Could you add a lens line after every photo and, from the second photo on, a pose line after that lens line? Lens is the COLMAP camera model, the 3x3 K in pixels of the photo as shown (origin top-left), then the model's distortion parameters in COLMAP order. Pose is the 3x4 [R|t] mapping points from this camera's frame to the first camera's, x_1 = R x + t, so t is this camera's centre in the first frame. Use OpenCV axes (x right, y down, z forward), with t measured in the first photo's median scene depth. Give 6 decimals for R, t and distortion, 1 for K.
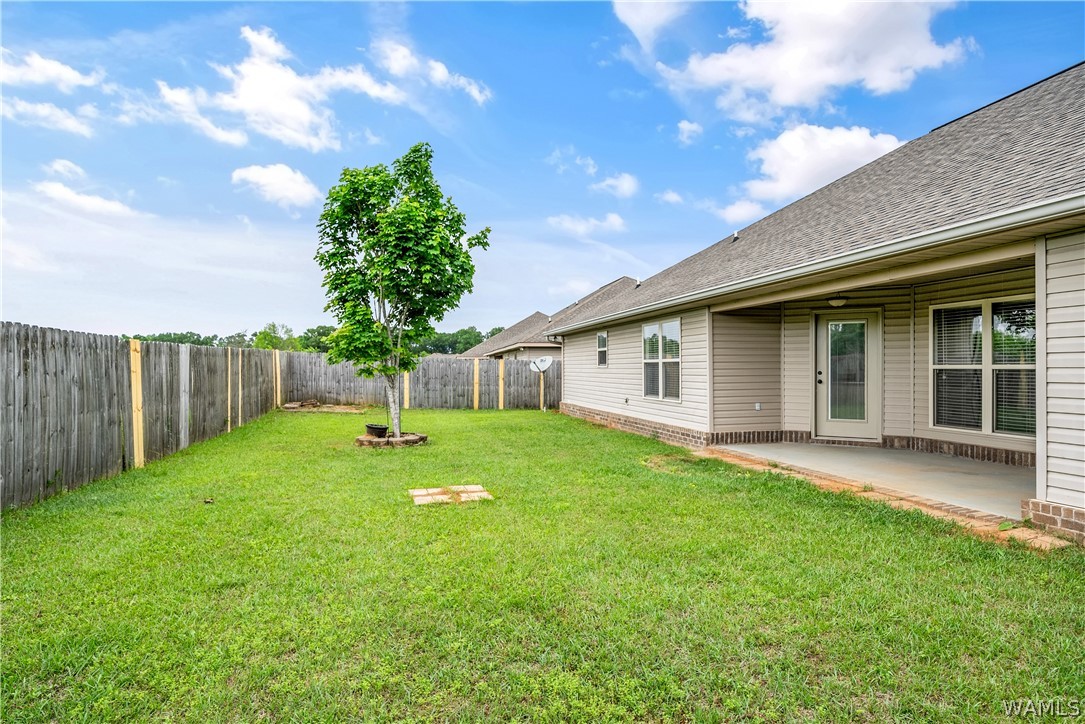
lens RADIAL K [[590.7, 0, 544.3], [0, 590.7, 344.6], [0, 0, 1]] dist [0.003079, 0.000674]
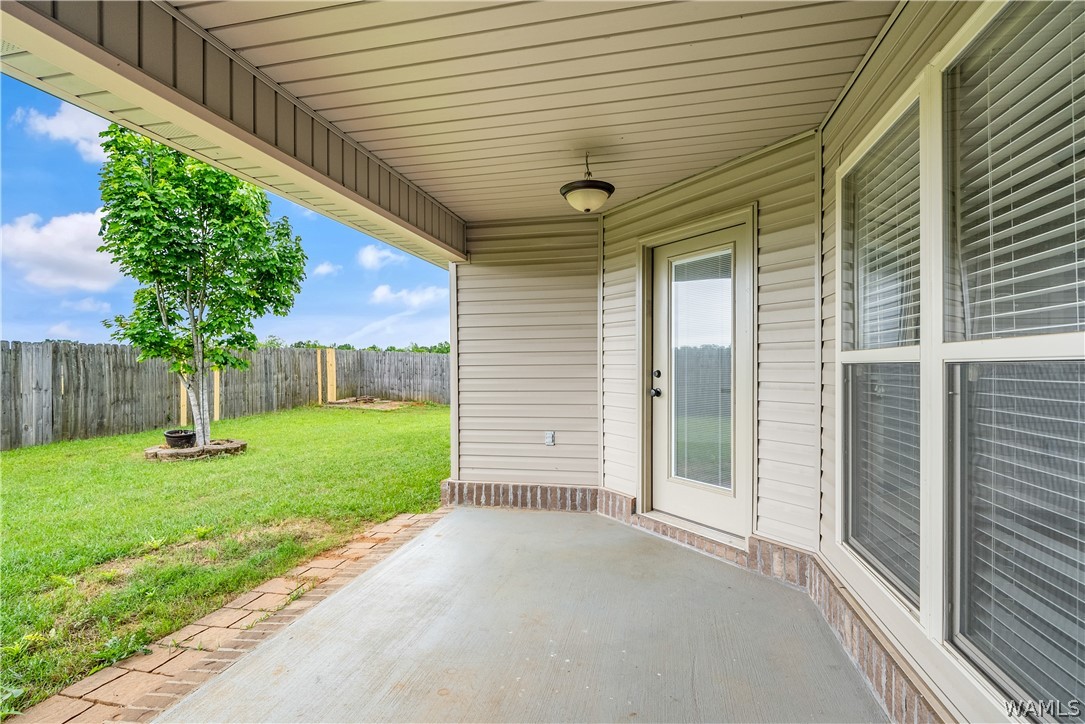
lens RADIAL K [[521.1, 0, 546.6], [0, 521.1, 358.9], [0, 0, 1]] dist [-0.000211, -0.000043]
pose [[0.900338, -0.007199, -0.435131, 0.566058], [0.019162, 0.999549, 0.023113, 0.025284], [0.434768, -0.029147, 0.900070, 0.599076]]
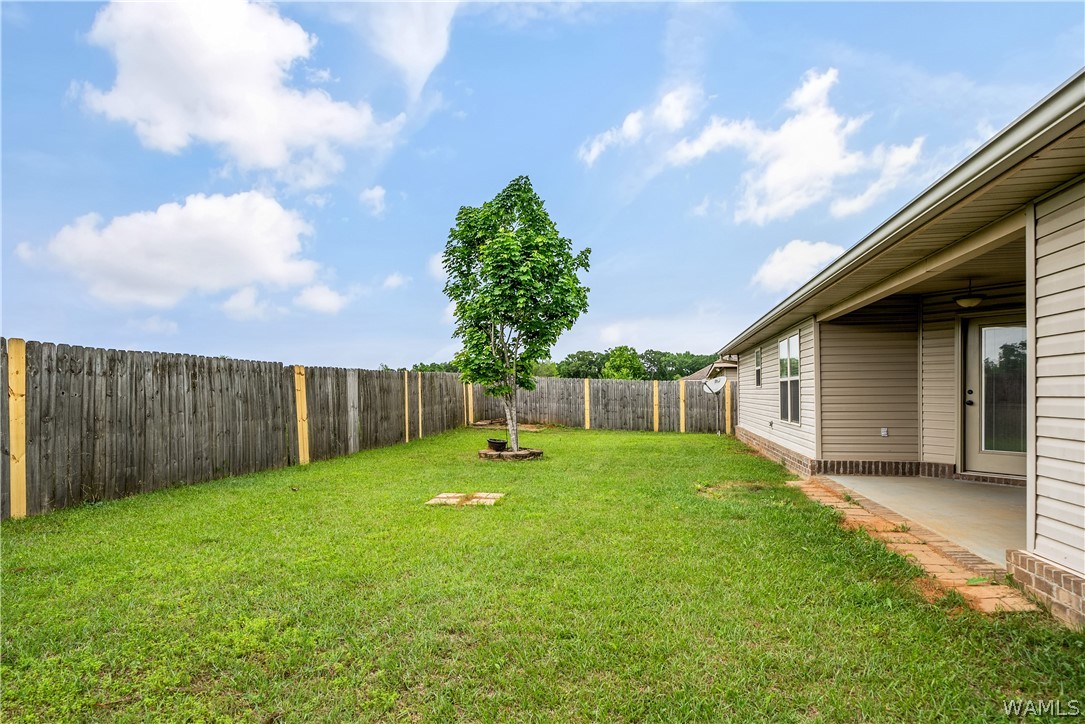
lens RADIAL K [[606.4, 0, 542.8], [0, 606.4, 384.9], [0, 0, 1]] dist [-0.001798, -0.000782]
pose [[0.909849, -0.004758, -0.414913, 0.281237], [0.016474, 0.999560, 0.024665, 0.008783], [0.414613, -0.029277, 0.909527, 0.019458]]
